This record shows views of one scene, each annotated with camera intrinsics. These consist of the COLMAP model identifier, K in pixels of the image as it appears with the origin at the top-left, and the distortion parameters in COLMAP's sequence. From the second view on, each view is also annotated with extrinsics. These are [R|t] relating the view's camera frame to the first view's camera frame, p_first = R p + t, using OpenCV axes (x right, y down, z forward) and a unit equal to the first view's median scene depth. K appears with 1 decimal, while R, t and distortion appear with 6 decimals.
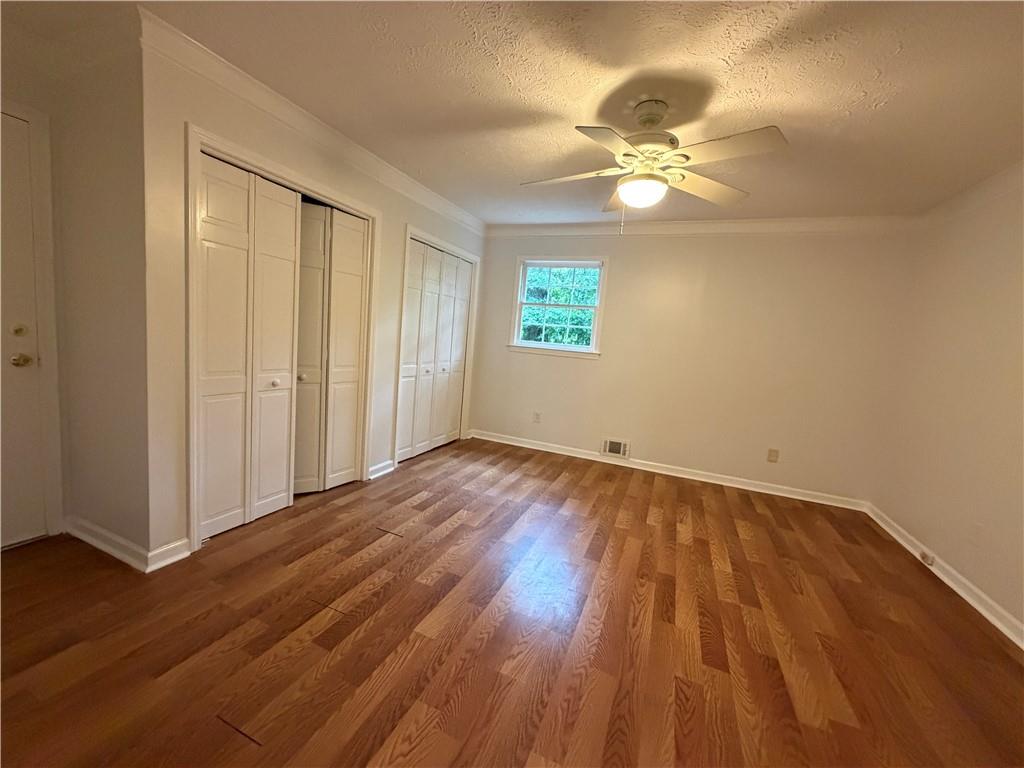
lens RADIAL K [[408.7, 0, 509.5], [0, 408.7, 383.1], [0, 0, 1]] dist [-0.002139, 0.000984]
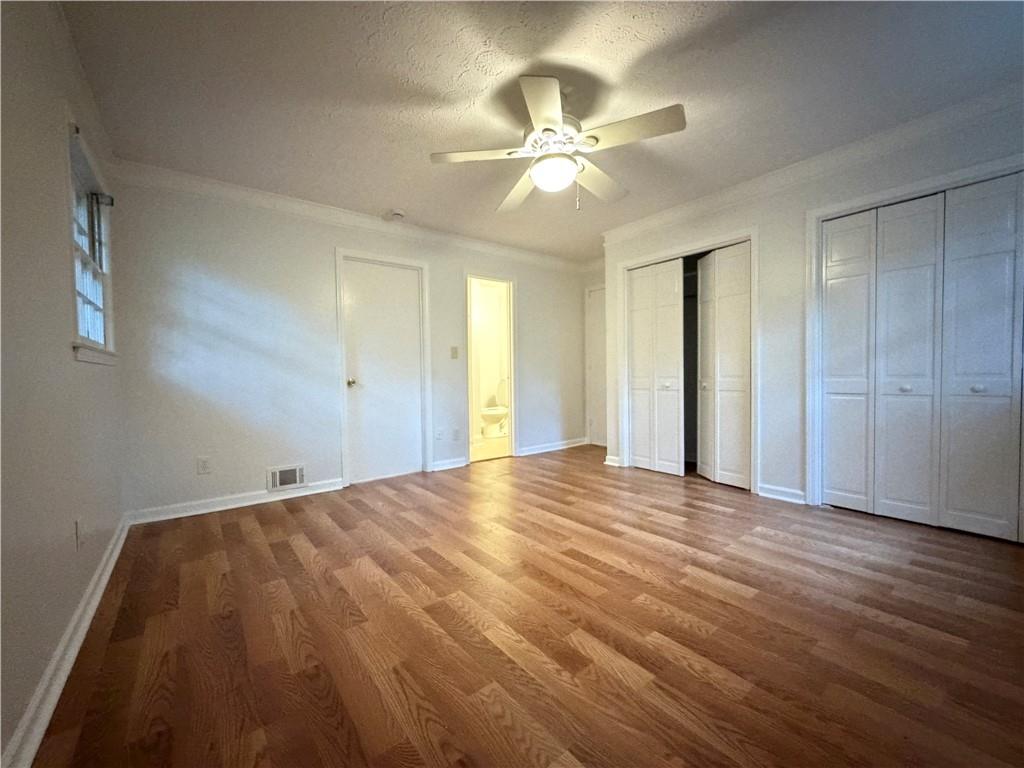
lens RADIAL K [[408.7, 0, 513.2], [0, 408.7, 383.6], [0, 0, 1]] dist [-0.002139, 0.000984]
pose [[-0.486093, -0.052667, -0.872319, 0.995113], [-0.120708, 0.992661, 0.007330, 0.047361], [0.865531, 0.108859, -0.488883, 1.176504]]
